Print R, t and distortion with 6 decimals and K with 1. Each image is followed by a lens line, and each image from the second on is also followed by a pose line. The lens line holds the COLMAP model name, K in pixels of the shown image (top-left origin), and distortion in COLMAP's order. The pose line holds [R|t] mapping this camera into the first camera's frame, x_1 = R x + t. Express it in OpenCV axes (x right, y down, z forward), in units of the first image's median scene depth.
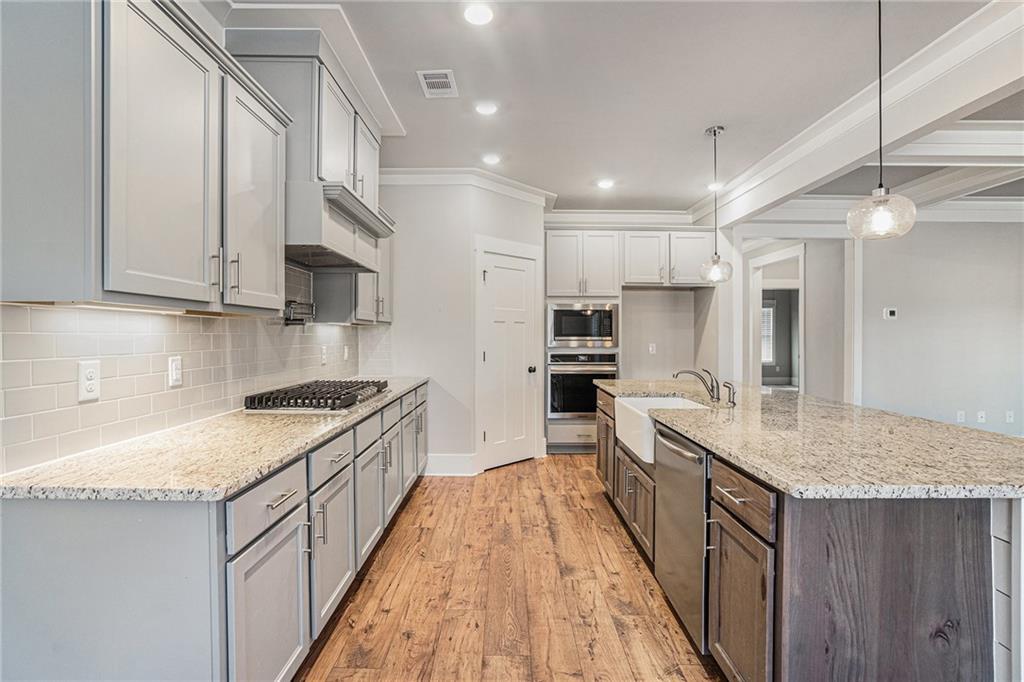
lens RADIAL K [[485.2, 0, 504.8], [0, 485.2, 334.5], [0, 0, 1]] dist [-0.039410, 0.012776]
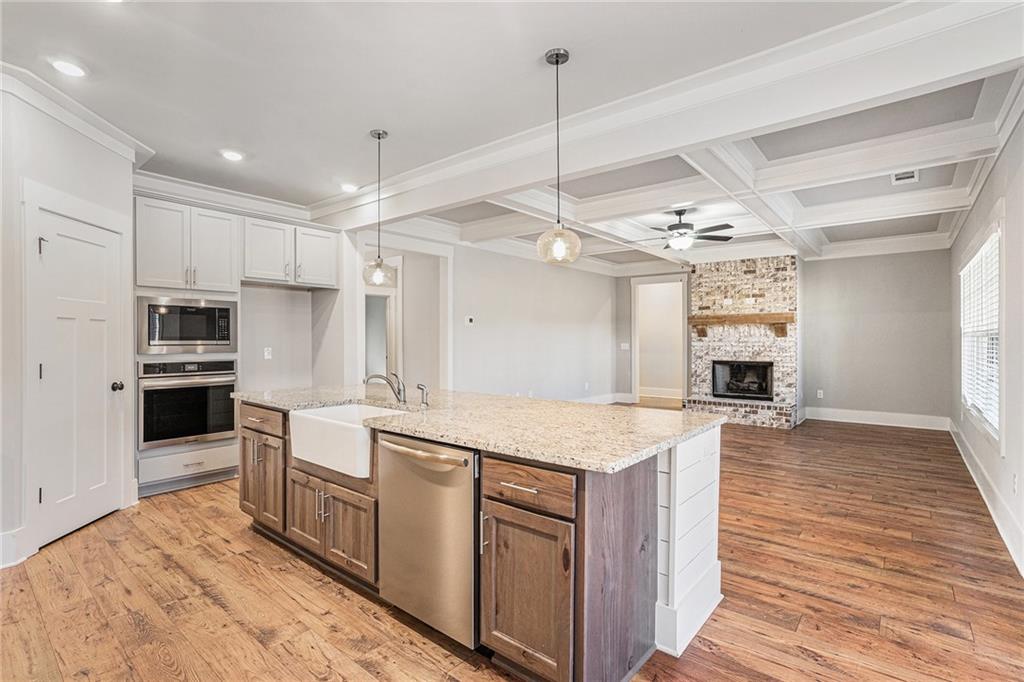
lens RADIAL K [[485.2, 0, 515.9], [0, 485.2, 341.1], [0, 0, 1]] dist [-0.039410, 0.012776]
pose [[0.627201, -0.005907, 0.778835, -0.152816], [-0.000356, 0.999969, 0.007871, -0.000560], [-0.778858, -0.005214, 0.627179, 0.133230]]
